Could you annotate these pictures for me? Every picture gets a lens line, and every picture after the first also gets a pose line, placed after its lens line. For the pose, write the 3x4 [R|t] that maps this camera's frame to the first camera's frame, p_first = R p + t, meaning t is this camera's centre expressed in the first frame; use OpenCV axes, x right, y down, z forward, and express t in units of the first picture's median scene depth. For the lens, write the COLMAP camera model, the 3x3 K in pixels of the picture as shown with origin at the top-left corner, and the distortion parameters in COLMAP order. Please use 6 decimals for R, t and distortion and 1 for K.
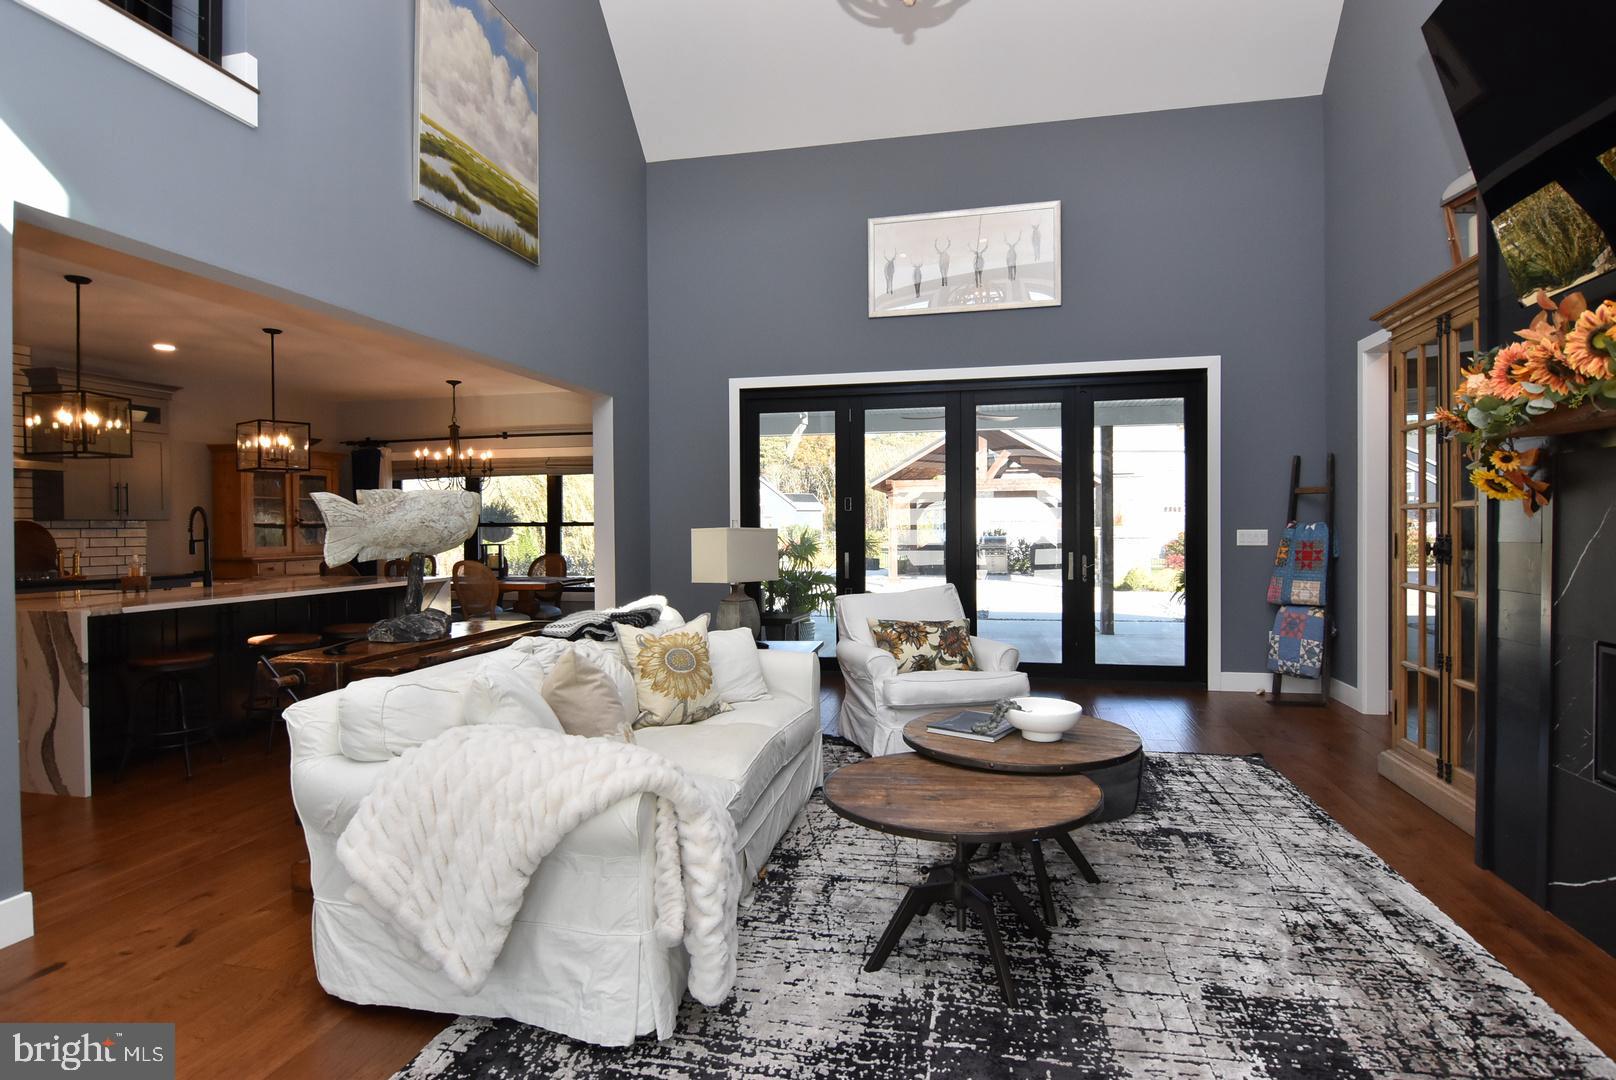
lens RADIAL K [[856.9, 0, 818.3], [0, 856.9, 541.1], [0, 0, 1]] dist [0.000107, -0.016790]
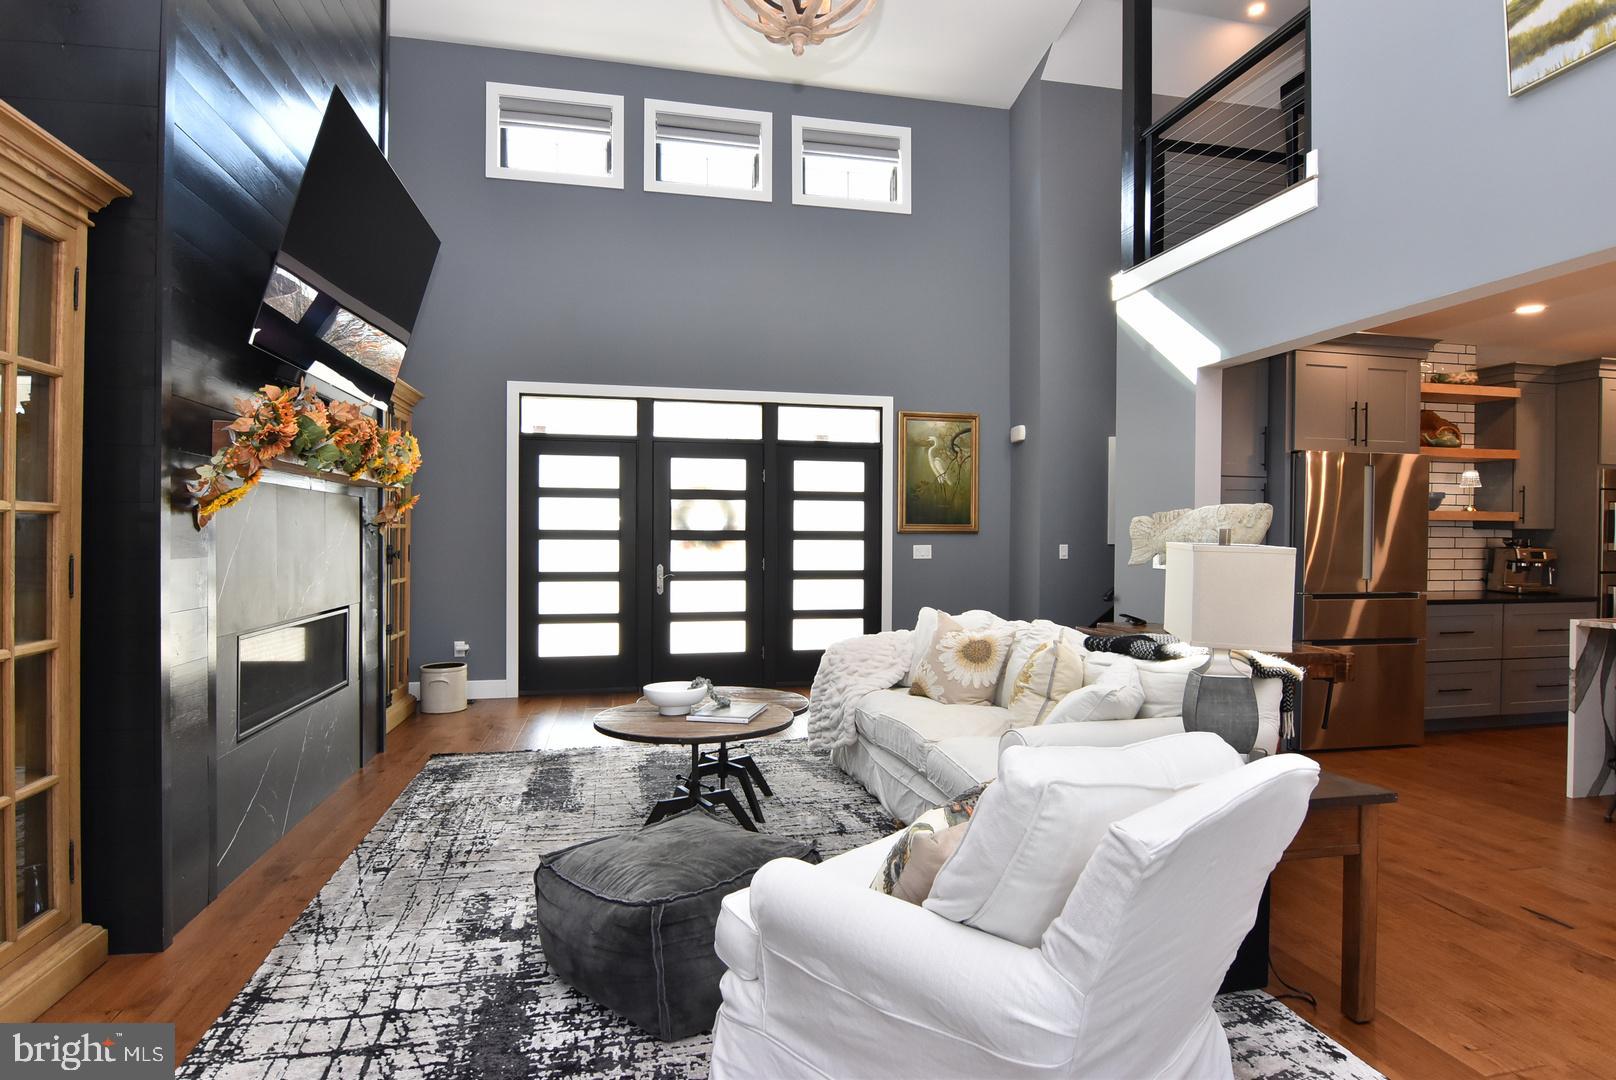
lens RADIAL K [[856.9, 0, 813.1], [0, 856.9, 537.8], [0, 0, 1]] dist [0.000107, -0.016790]
pose [[-0.909292, 0.004165, -0.416137, 0.467940], [-0.004551, 0.999791, 0.019951, -0.037094], [0.416133, 0.020035, -0.909083, 1.738674]]
